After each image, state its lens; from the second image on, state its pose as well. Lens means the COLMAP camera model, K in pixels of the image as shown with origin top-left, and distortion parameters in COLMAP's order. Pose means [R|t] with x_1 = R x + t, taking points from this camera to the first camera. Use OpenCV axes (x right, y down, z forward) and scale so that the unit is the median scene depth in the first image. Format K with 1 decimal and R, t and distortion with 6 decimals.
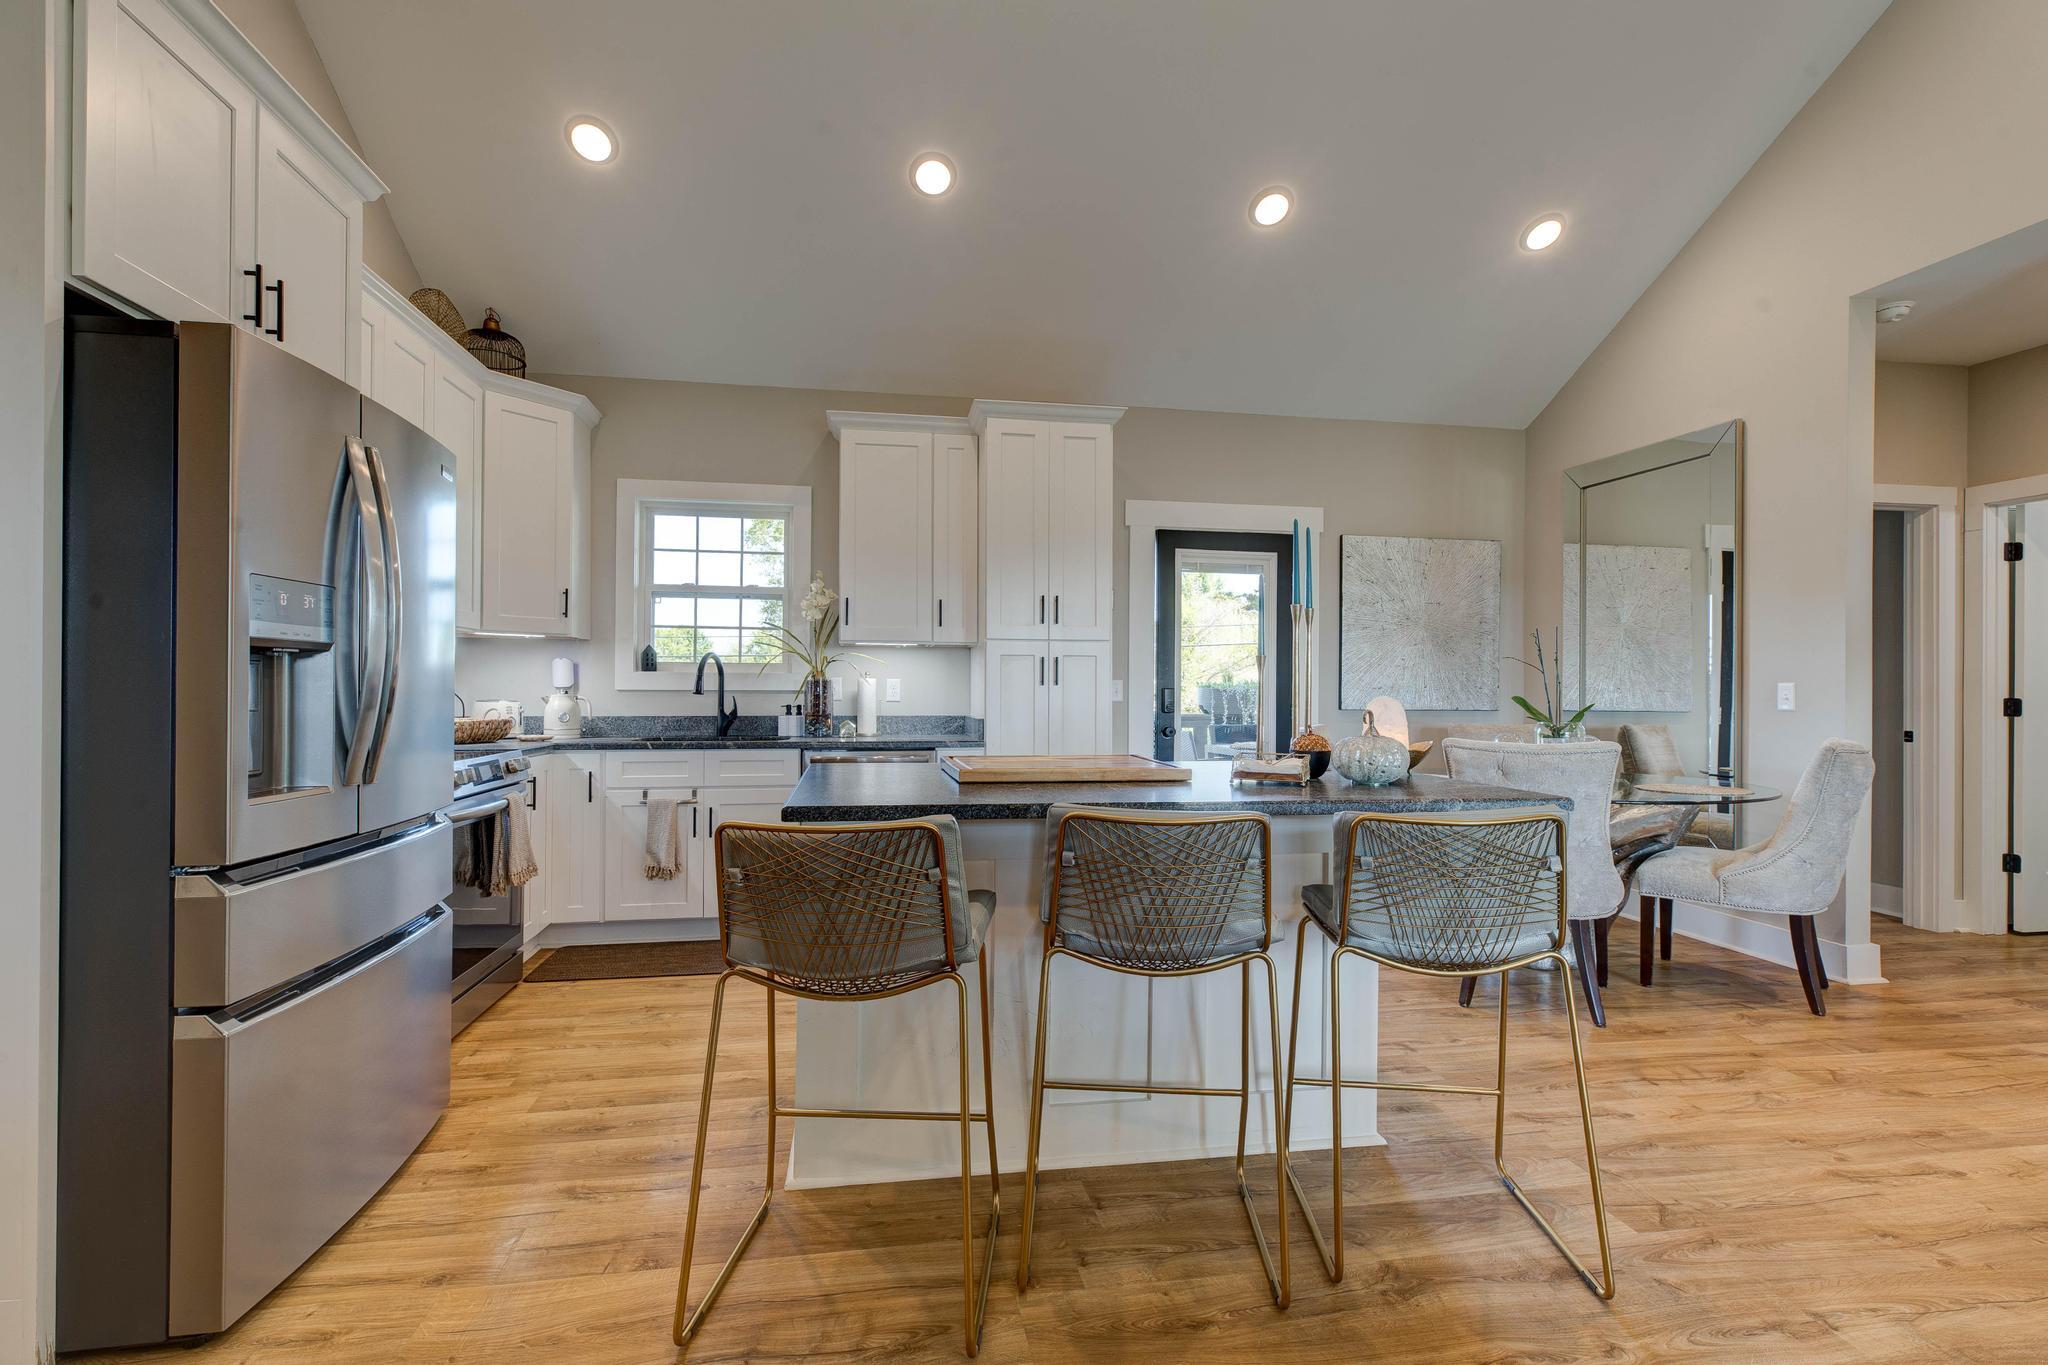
lens RADIAL K [[900.8, 0, 1028.8], [0, 900.8, 684.6], [0, 0, 1]] dist [0.002864, -0.000076]
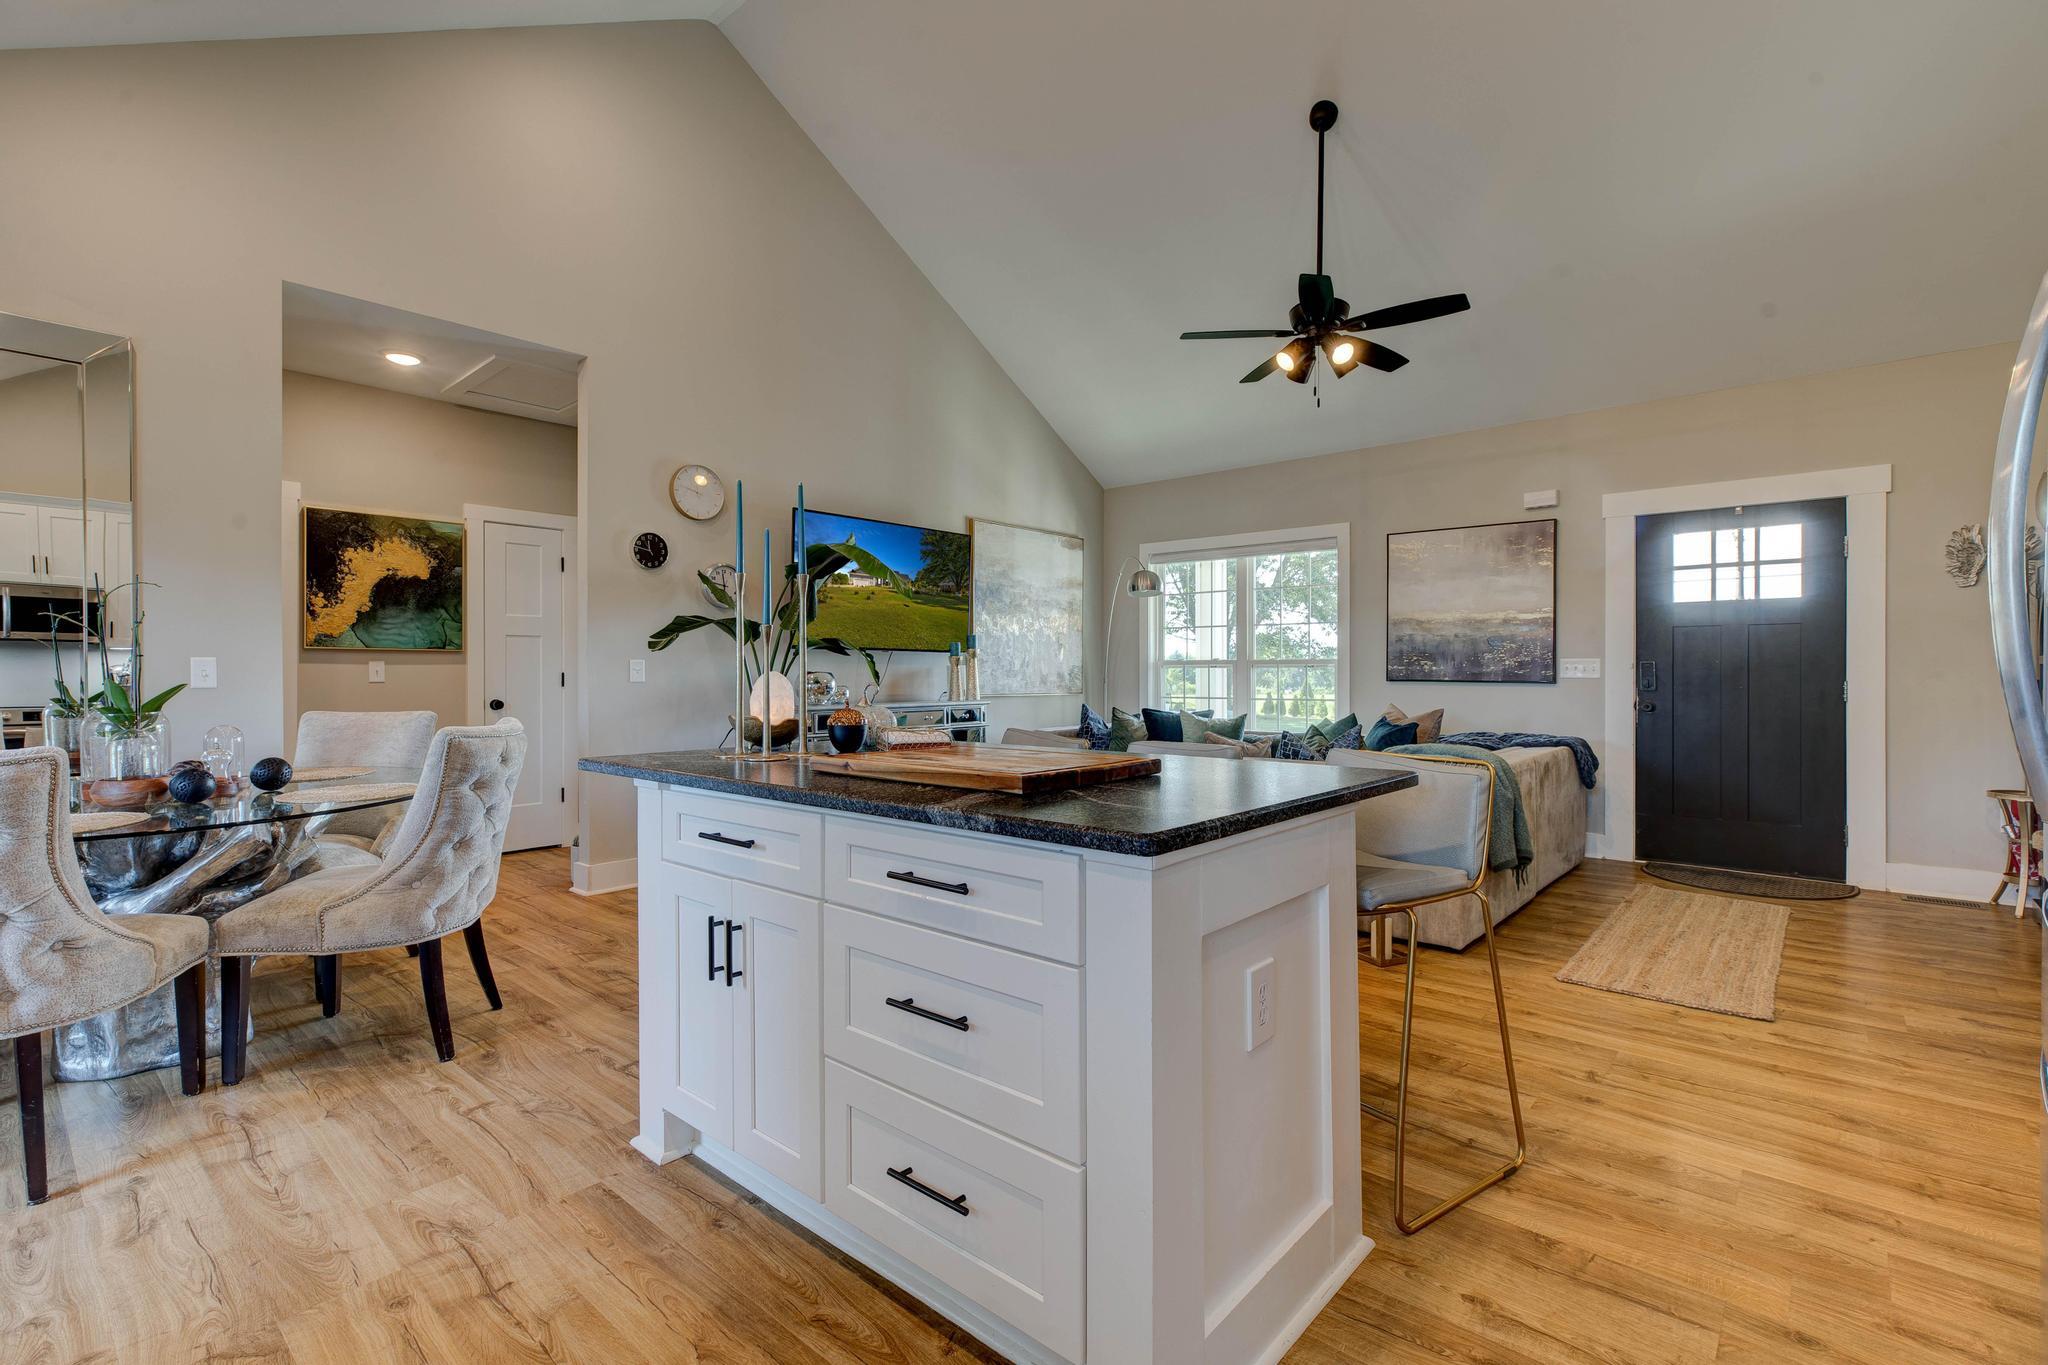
lens RADIAL K [[963.5, 0, 958.9], [0, 963.5, 676.8], [0, 0, 1]] dist [0.000711, -0.000297]
pose [[-0.583754, -0.010384, 0.811864, -0.355972], [-0.004173, 0.999943, 0.009789, 0.004604], [-0.811920, 0.002326, -0.583764, 0.847877]]
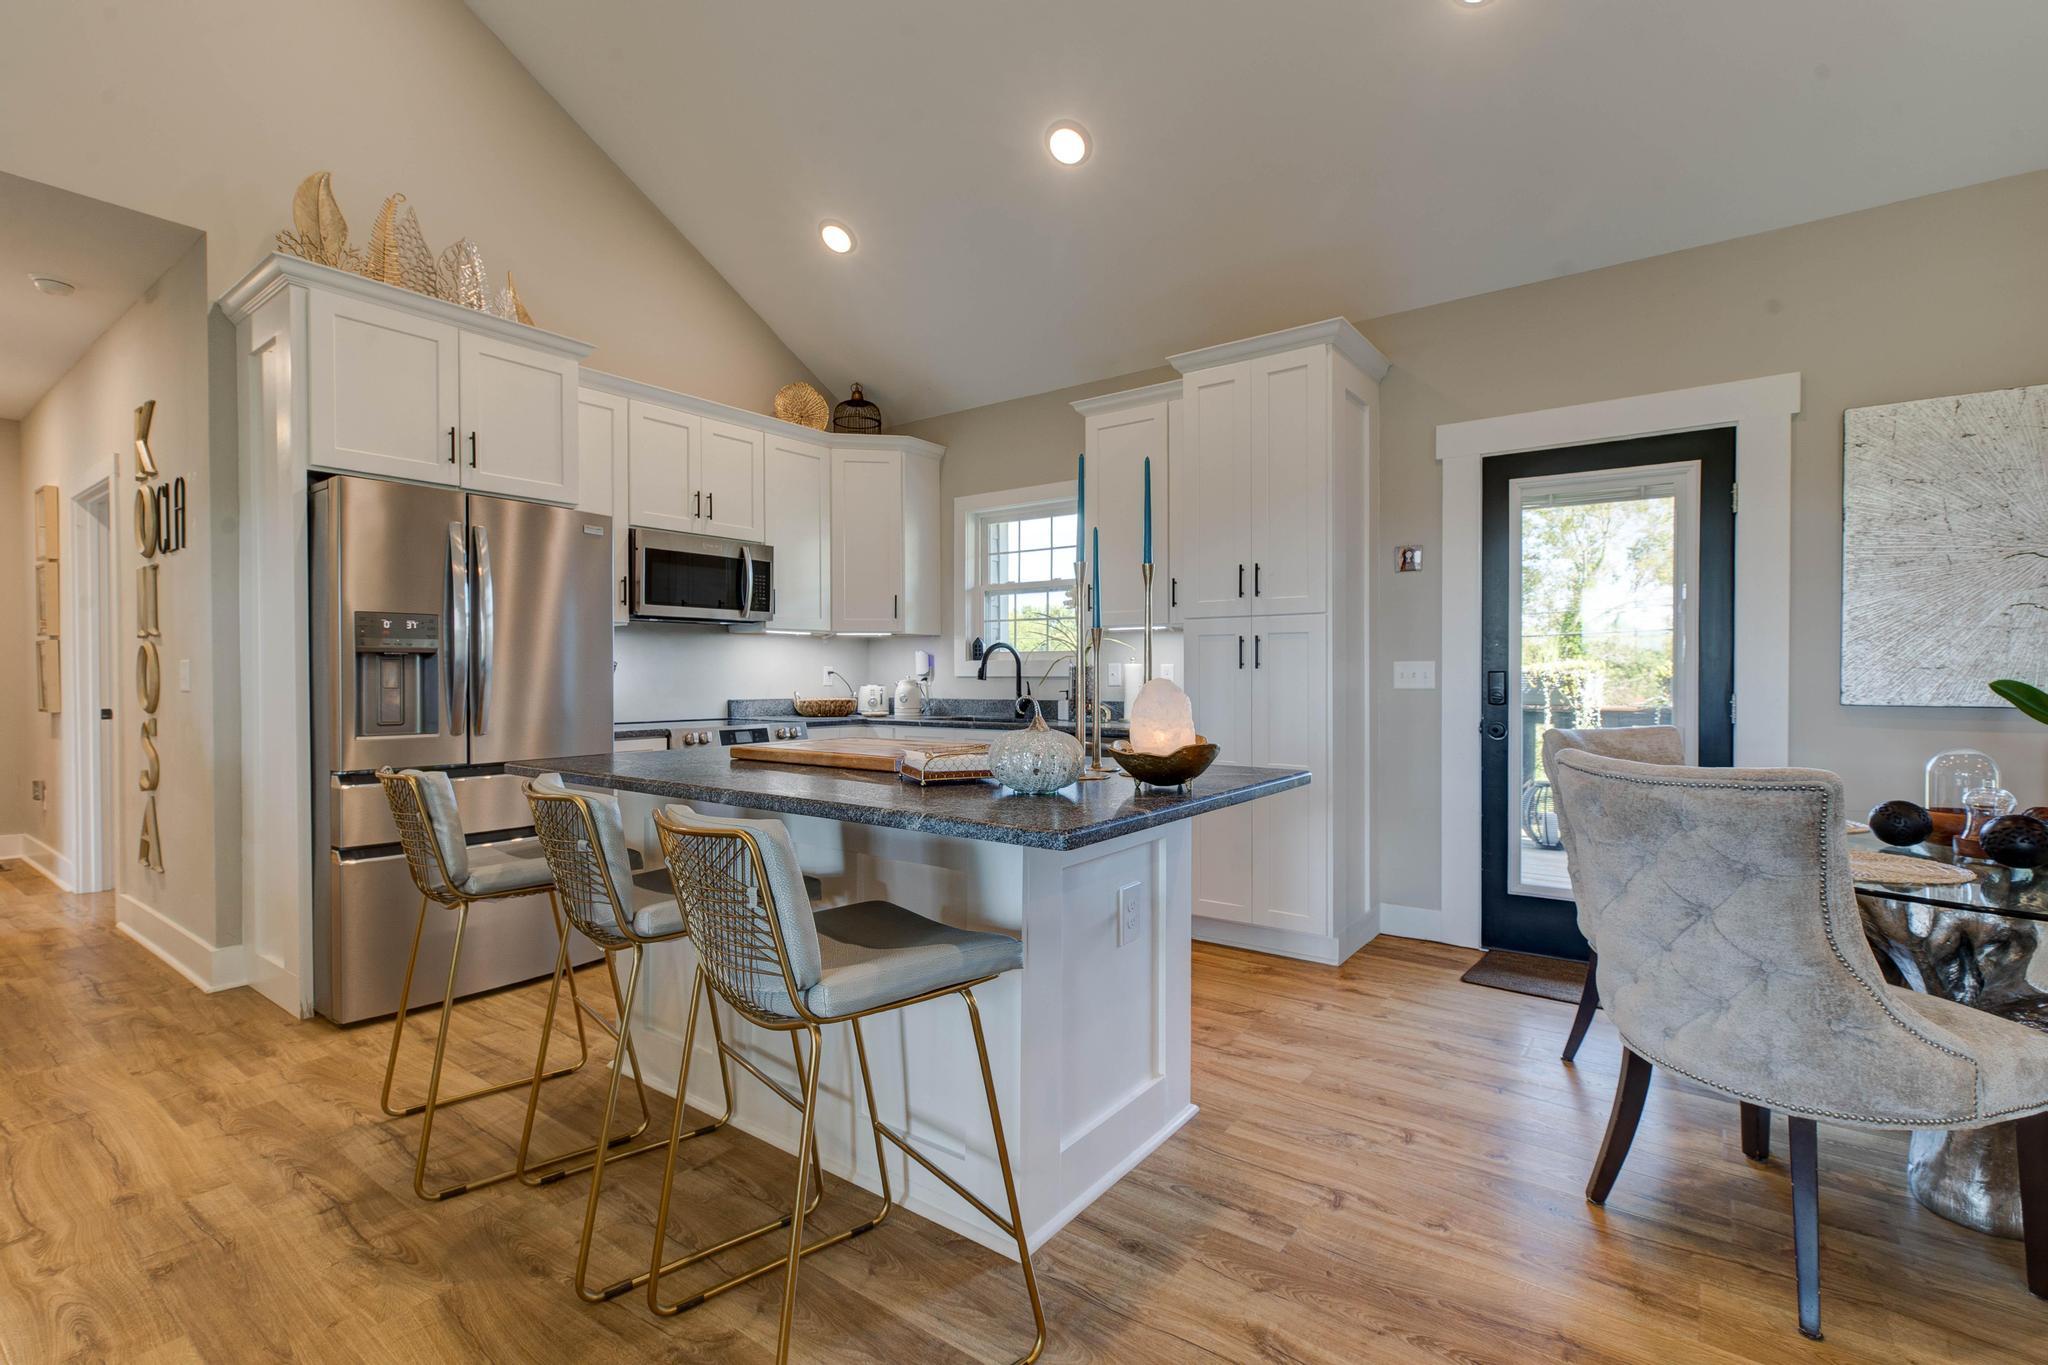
lens RADIAL K [[909.2, 0, 1024.0], [0, 909.2, 682.5], [0, 0, 1]] dist [0.002696, 0.000310]
pose [[0.704741, -0.000117, -0.709465, 0.481895], [0.007436, 0.999946, 0.007221, 0.006080], [0.709426, -0.010365, 0.704704, 0.235705]]
